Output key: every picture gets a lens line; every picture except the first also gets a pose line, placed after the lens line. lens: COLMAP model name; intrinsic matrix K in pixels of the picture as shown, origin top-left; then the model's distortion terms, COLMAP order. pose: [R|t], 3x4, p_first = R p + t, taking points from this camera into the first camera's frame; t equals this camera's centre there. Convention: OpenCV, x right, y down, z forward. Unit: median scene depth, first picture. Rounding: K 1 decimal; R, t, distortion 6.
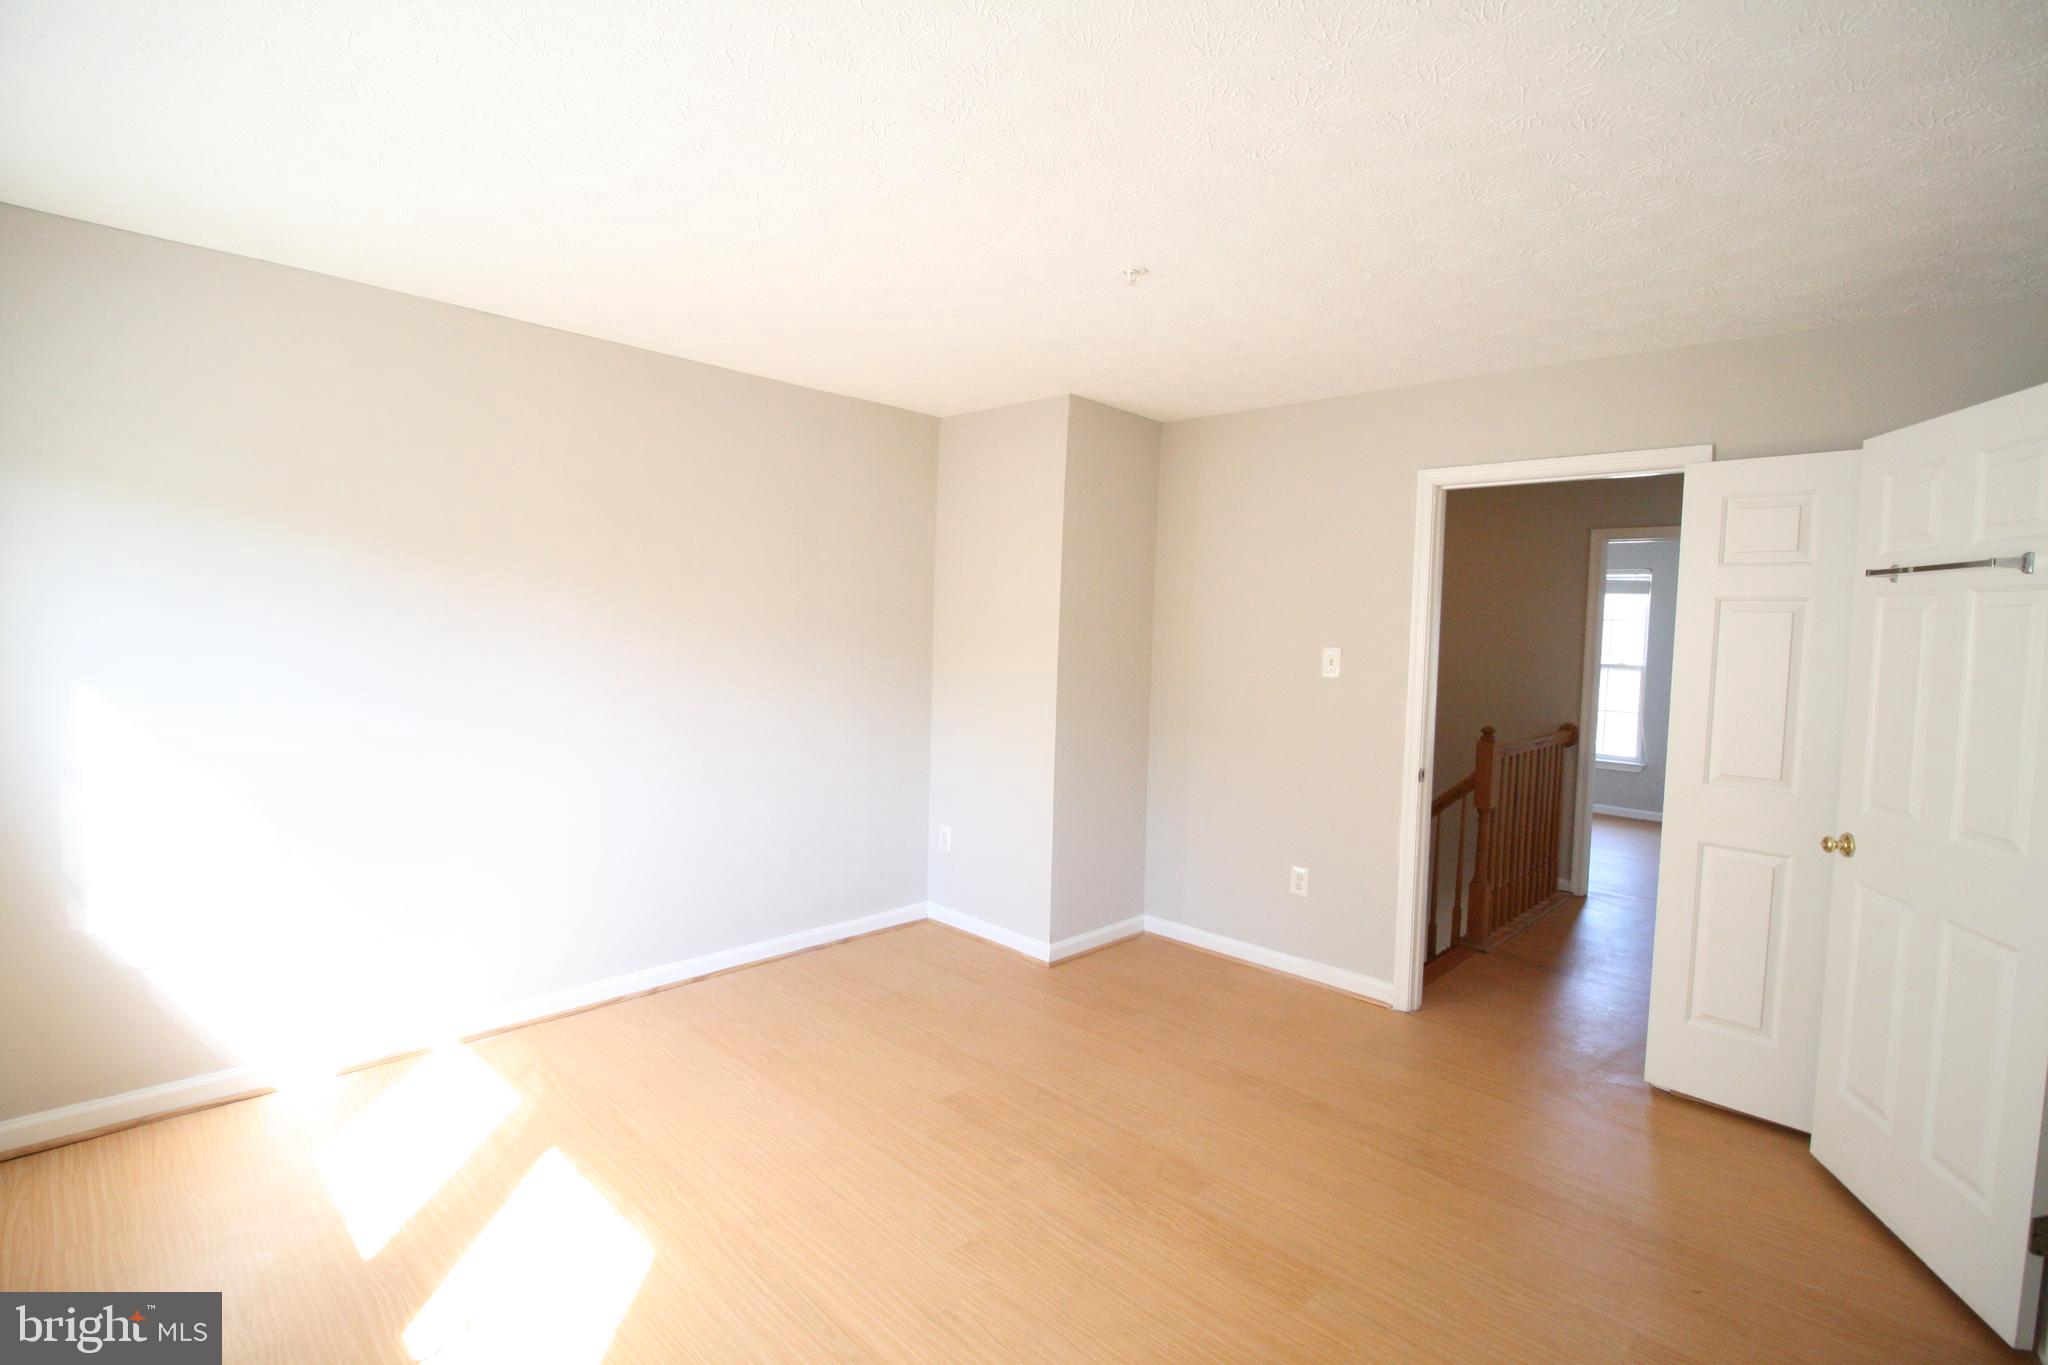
lens RADIAL K [[951.8, 0, 1024.0], [0, 951.8, 682.5], [0, 0, 1]] dist [0.001197, -0.015381]
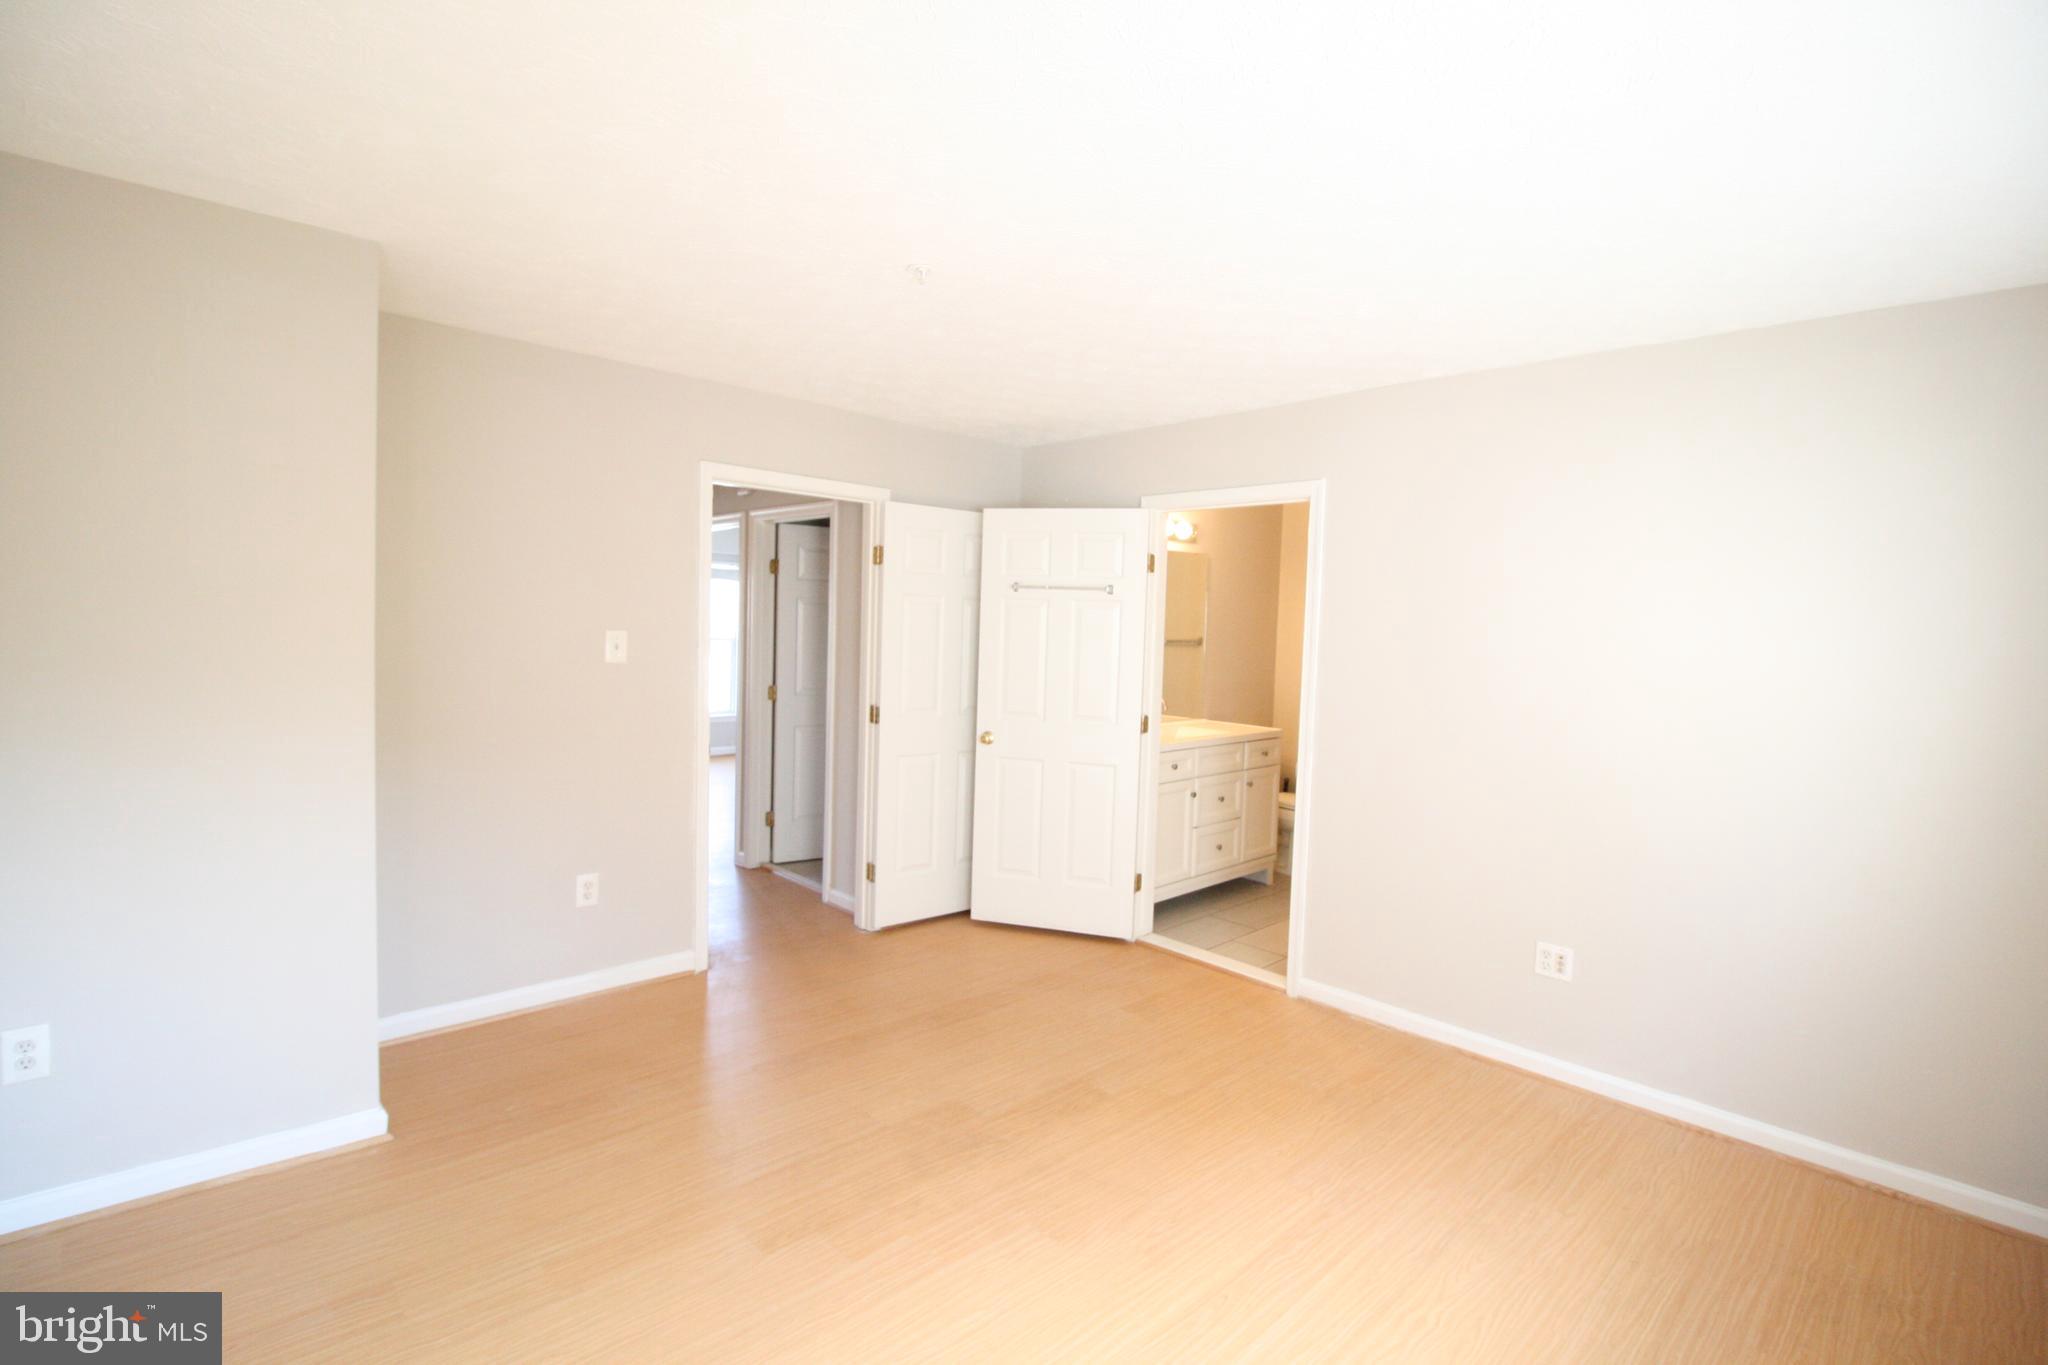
lens RADIAL K [[951.8, 0, 1024.0], [0, 951.8, 682.5], [0, 0, 1]] dist [0.001197, -0.015381]
pose [[0.040351, -0.086610, 0.995425, -0.597112], [0.026532, 0.995978, 0.085583, -0.055618], [-0.998833, 0.022957, 0.042487, 0.564148]]
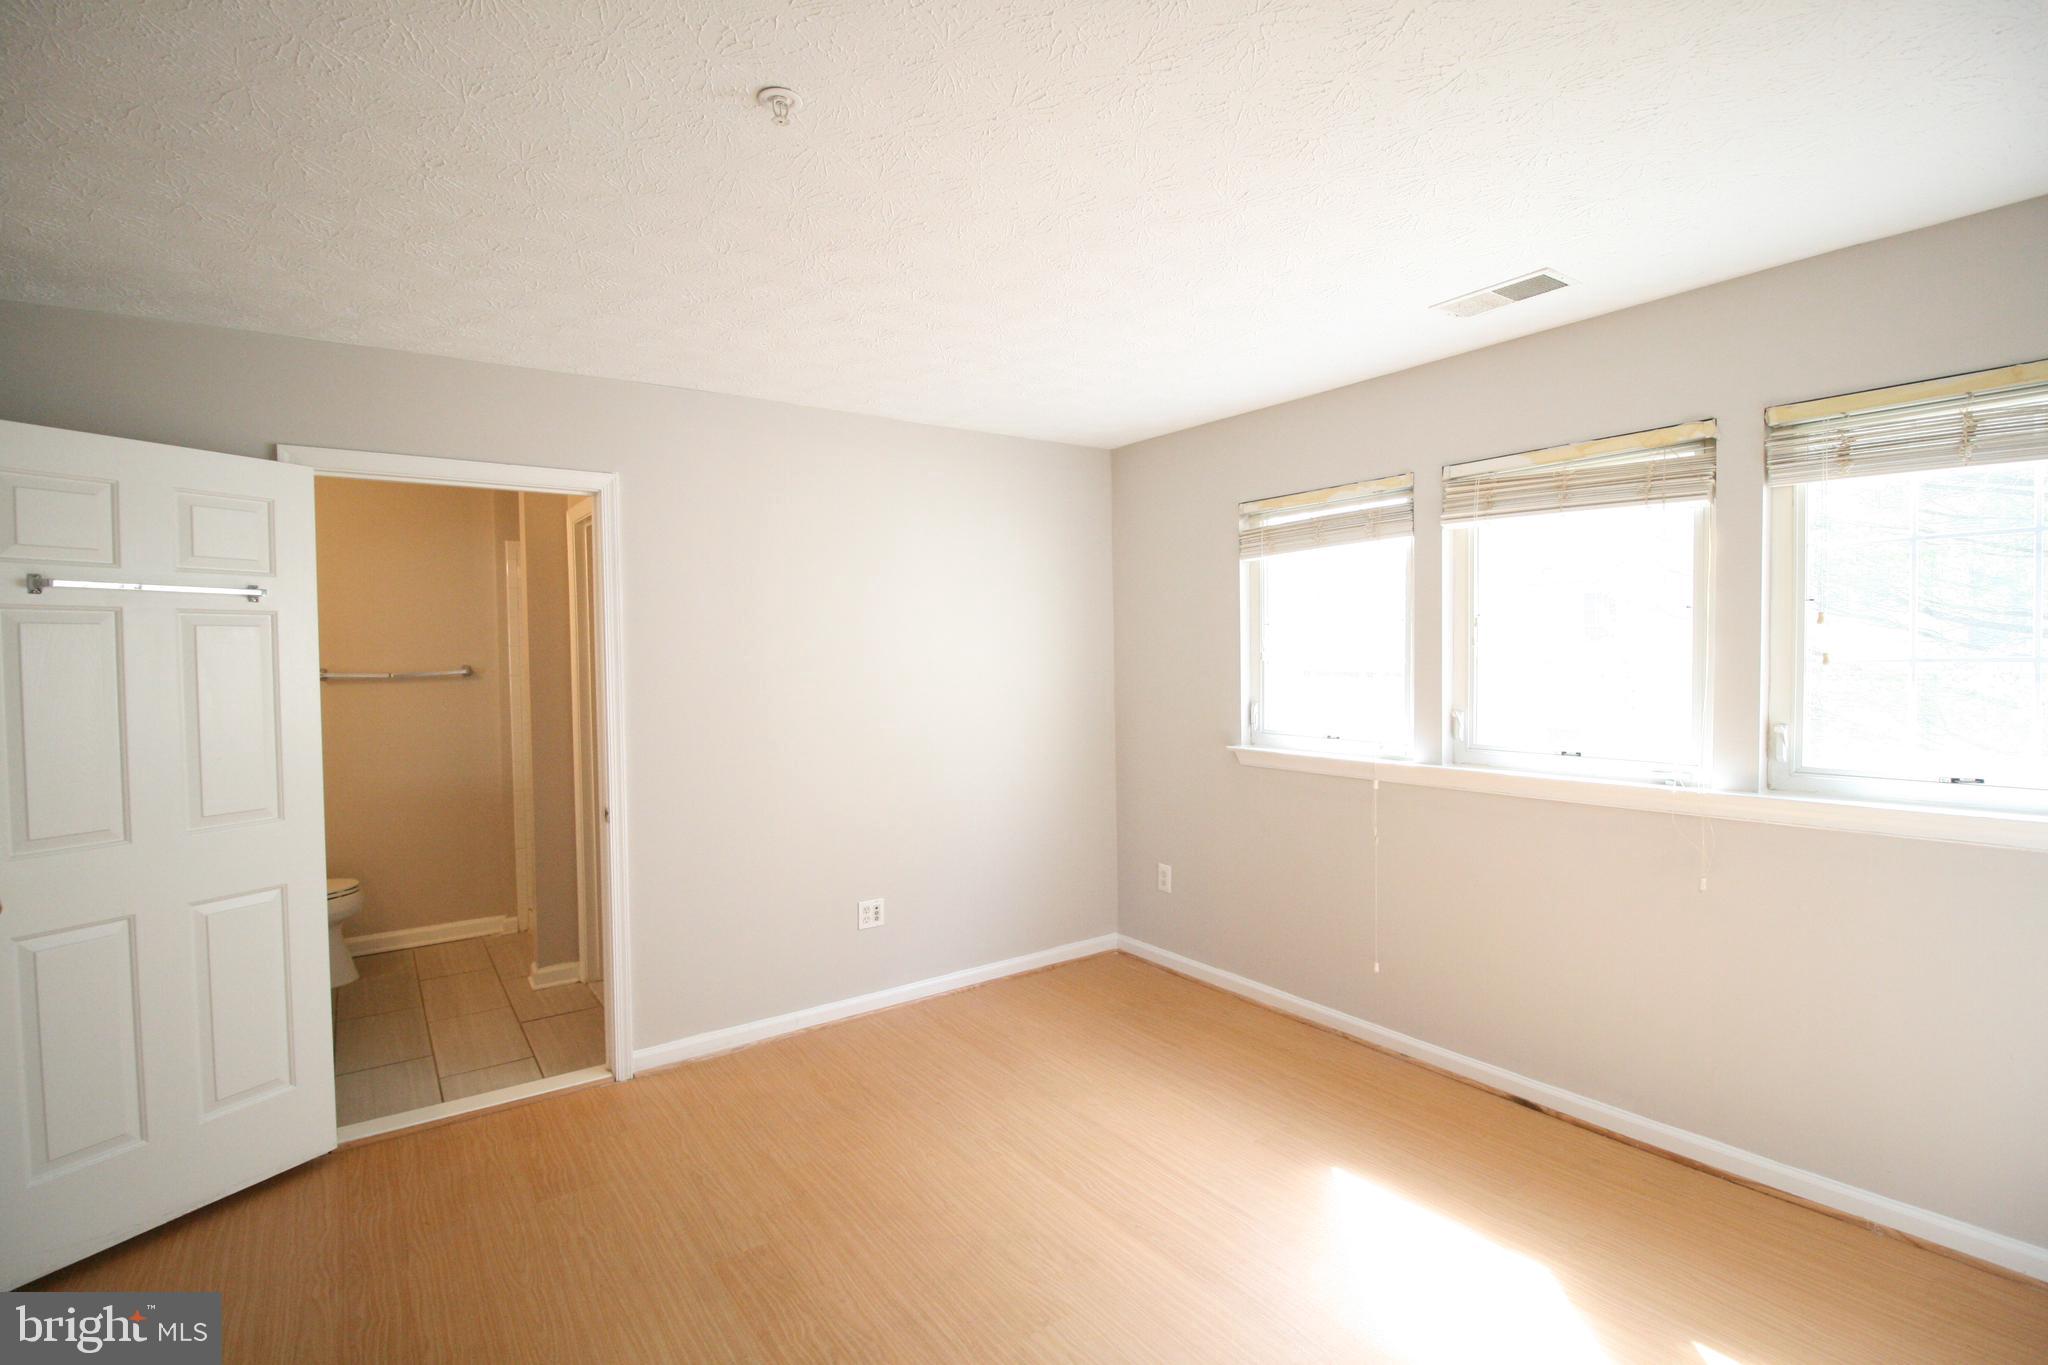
lens RADIAL K [[951.8, 0, 1024.0], [0, 951.8, 682.5], [0, 0, 1]] dist [0.001197, -0.015381]
pose [[-0.985089, -0.018462, 0.171050, -0.105746], [-0.002692, 0.995758, 0.091973, -0.065336], [-0.172022, 0.090141, -0.980960, 1.071967]]
